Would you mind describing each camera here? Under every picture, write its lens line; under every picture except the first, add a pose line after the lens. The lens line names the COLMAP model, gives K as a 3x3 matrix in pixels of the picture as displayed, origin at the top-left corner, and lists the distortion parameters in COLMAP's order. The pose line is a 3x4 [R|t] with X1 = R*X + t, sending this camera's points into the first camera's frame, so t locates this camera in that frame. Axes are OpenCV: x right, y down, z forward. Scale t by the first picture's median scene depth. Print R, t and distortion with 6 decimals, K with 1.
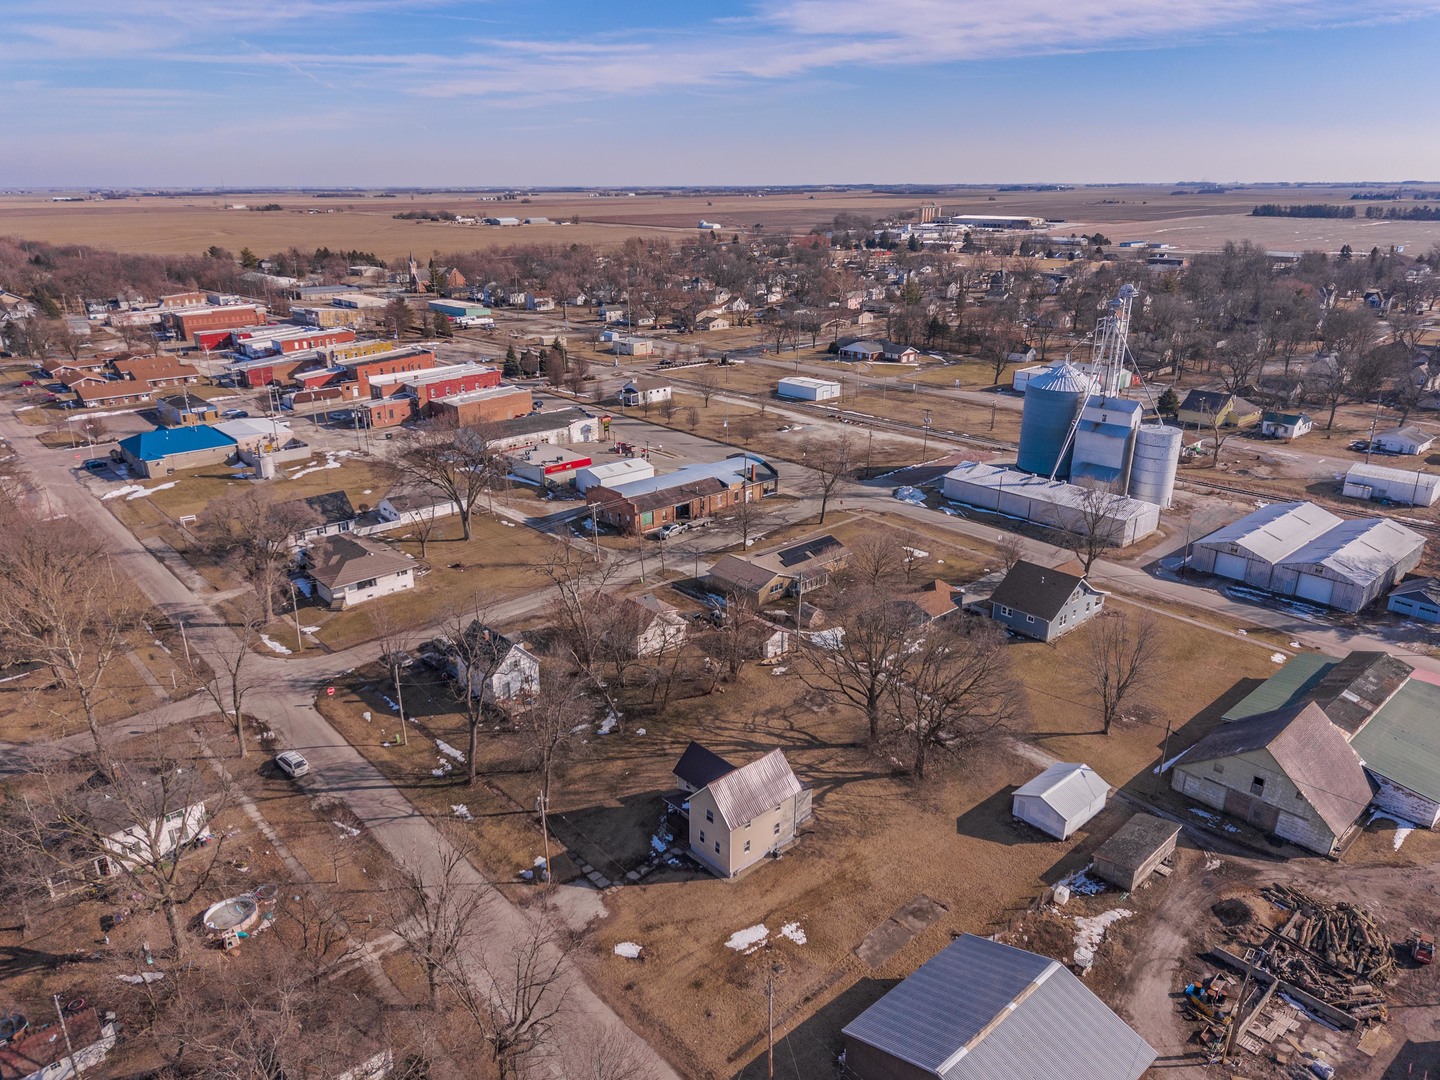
lens RADIAL K [[983.4, 0, 720.0], [0, 983.4, 540.0], [0, 0, 1]] dist [0.003112, -0.001389]
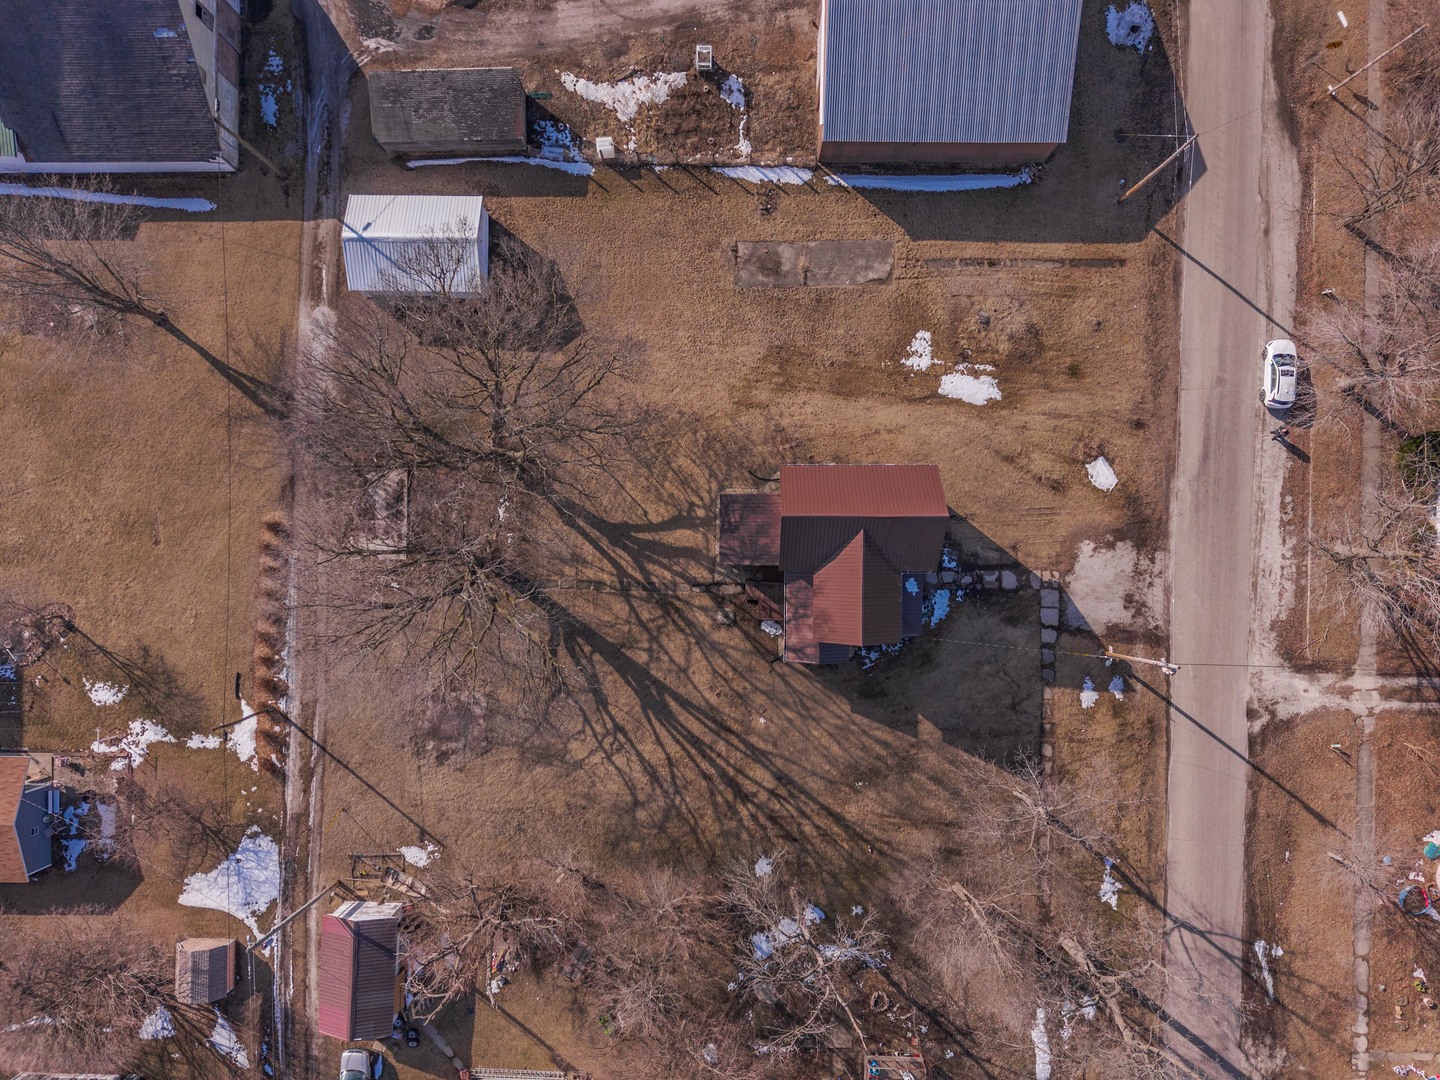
lens RADIAL K [[983.4, 0, 720.0], [0, 983.4, 540.0], [0, 0, 1]] dist [0.003112, -0.001389]
pose [[-0.731204, -0.681750, 0.023612, 0.071962], [0.271392, -0.258974, 0.926973, -0.392472], [-0.625849, 0.684214, 0.374384, 0.916240]]
